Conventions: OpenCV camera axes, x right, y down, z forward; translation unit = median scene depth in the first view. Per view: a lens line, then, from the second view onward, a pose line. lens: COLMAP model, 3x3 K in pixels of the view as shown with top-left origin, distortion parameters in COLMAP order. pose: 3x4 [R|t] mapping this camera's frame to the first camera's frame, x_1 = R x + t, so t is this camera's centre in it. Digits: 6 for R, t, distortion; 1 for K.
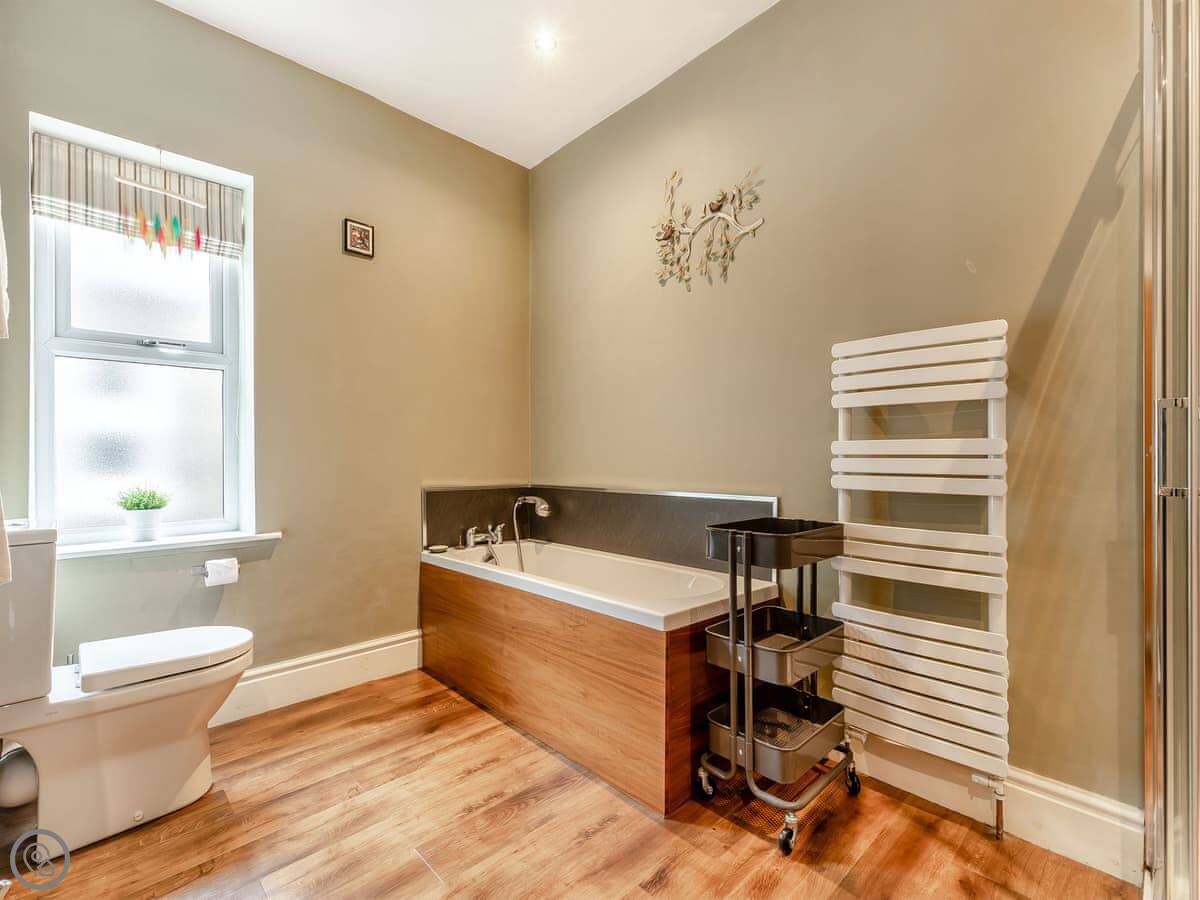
lens RADIAL K [[542.1, 0, 605.4], [0, 542.1, 449.5], [0, 0, 1]] dist [0.001064, -0.000160]
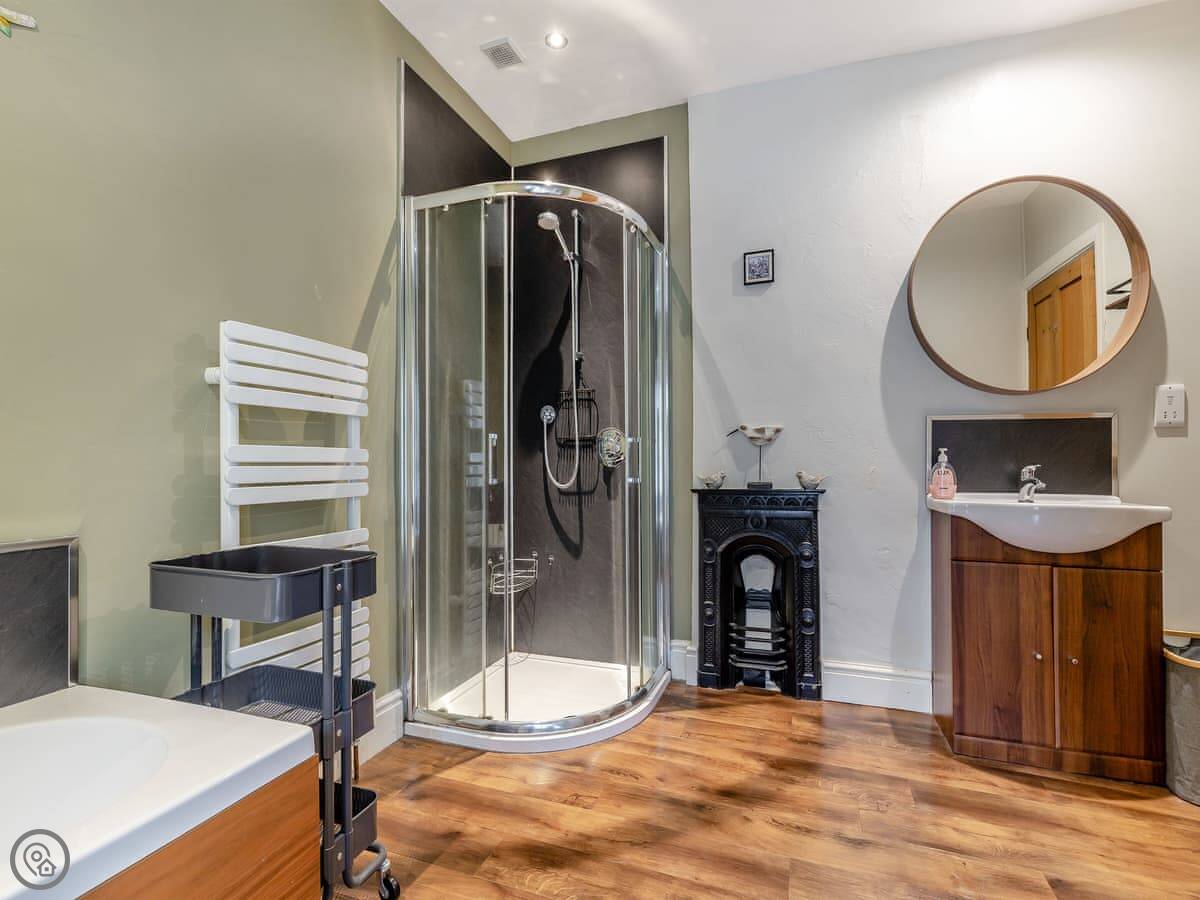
lens RADIAL K [[542.1, 0, 605.4], [0, 542.1, 449.5], [0, 0, 1]] dist [0.001064, -0.000160]
pose [[-0.449765, 0.023194, 0.892846, -0.578258], [-0.006680, 0.999547, -0.029332, 0.011937], [-0.893122, -0.019157, -0.449406, 0.982838]]
